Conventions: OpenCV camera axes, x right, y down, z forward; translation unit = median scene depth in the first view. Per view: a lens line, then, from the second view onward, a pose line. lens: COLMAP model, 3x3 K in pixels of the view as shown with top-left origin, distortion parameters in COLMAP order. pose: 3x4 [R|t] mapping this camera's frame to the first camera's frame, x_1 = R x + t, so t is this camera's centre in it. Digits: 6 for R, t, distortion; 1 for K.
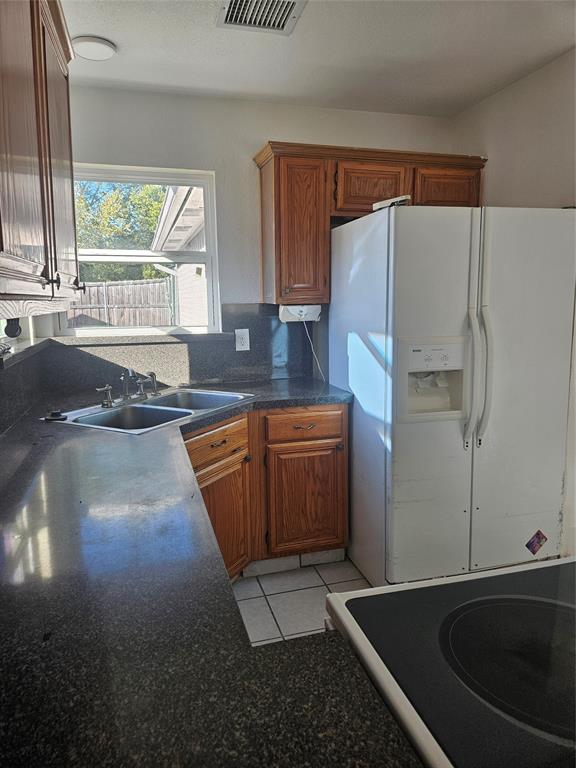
lens RADIAL K [[504.5, 0, 286.3], [0, 504.5, 381.9], [0, 0, 1]] dist [0.022615, -0.006149]
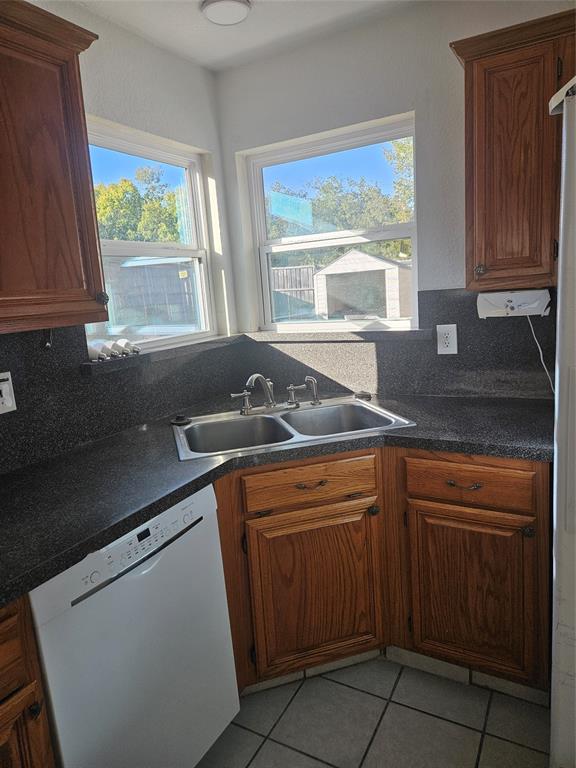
lens RADIAL K [[504.5, 0, 285.2], [0, 504.5, 377.6], [0, 0, 1]] dist [0.022615, -0.006149]
pose [[0.689045, 0.090867, -0.719000, 0.320896], [-0.052214, 0.995755, 0.075805, -0.082211], [0.722836, -0.014691, 0.690864, 0.375888]]
